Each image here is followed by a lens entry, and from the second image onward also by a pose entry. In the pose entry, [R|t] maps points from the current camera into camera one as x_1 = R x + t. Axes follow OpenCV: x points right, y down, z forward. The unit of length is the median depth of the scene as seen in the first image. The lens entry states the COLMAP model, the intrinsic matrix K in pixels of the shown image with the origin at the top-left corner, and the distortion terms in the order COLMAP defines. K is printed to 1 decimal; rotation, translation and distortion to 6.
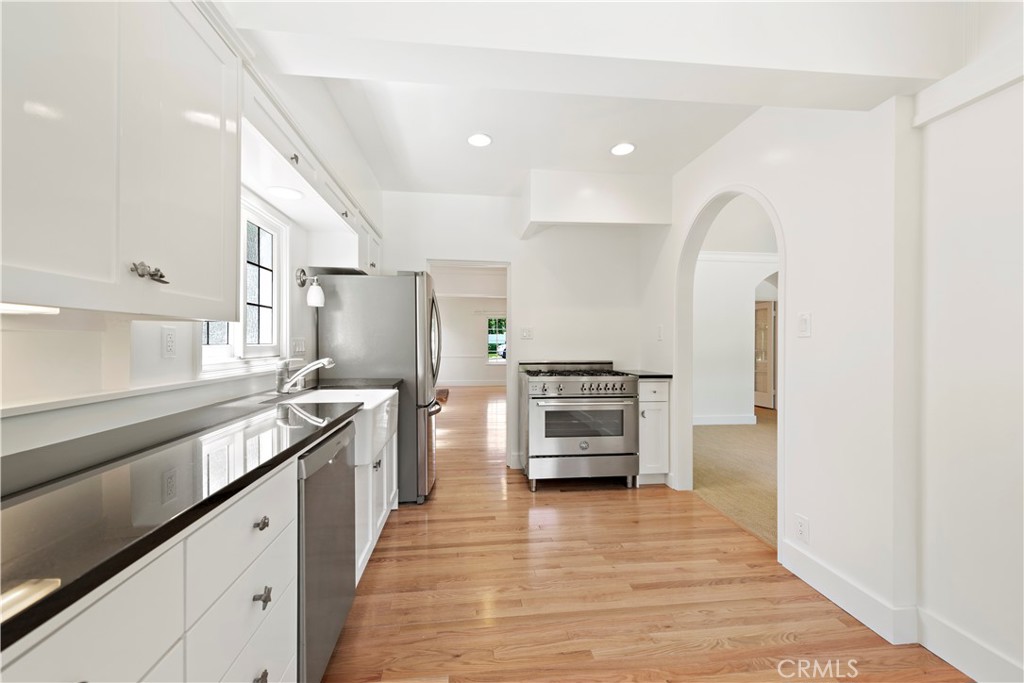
lens RADIAL K [[411.8, 0, 512.0], [0, 411.8, 341.5], [0, 0, 1]] dist [0.029345, -0.015011]
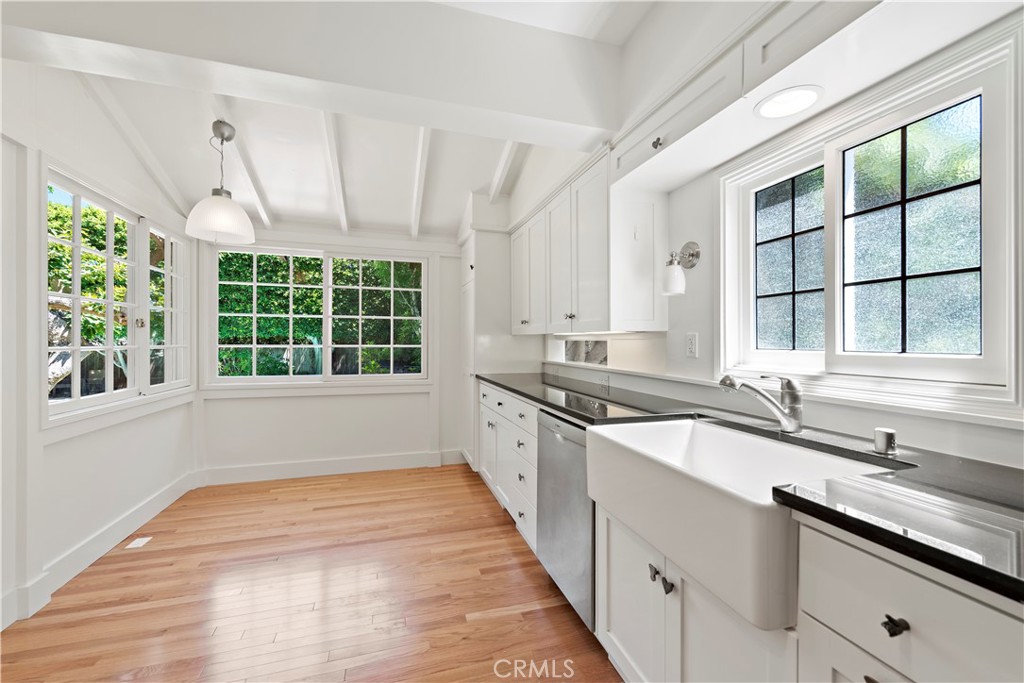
lens RADIAL K [[411.8, 0, 512.0], [0, 411.8, 341.5], [0, 0, 1]] dist [0.029345, -0.015011]
pose [[-0.983918, -0.002905, -0.178597, -0.030834], [-0.003201, 0.999994, 0.001374, -0.005909], [0.178592, 0.001924, -0.983921, 1.102563]]
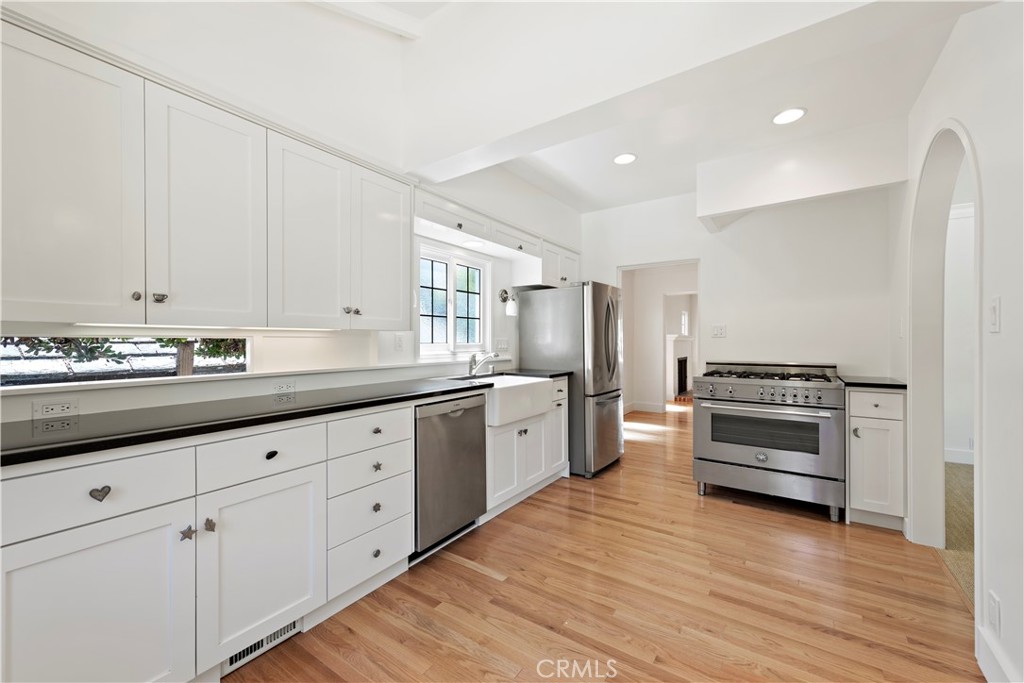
lens RADIAL K [[409.3, 0, 507.2], [0, 409.3, 338.1], [0, 0, 1]] dist [0.002013, 0.000034]
pose [[0.744379, -0.007769, -0.667712, 0.391244], [0.004085, 0.999967, -0.007081, -0.000239], [0.667745, 0.002543, 0.744386, -0.022377]]
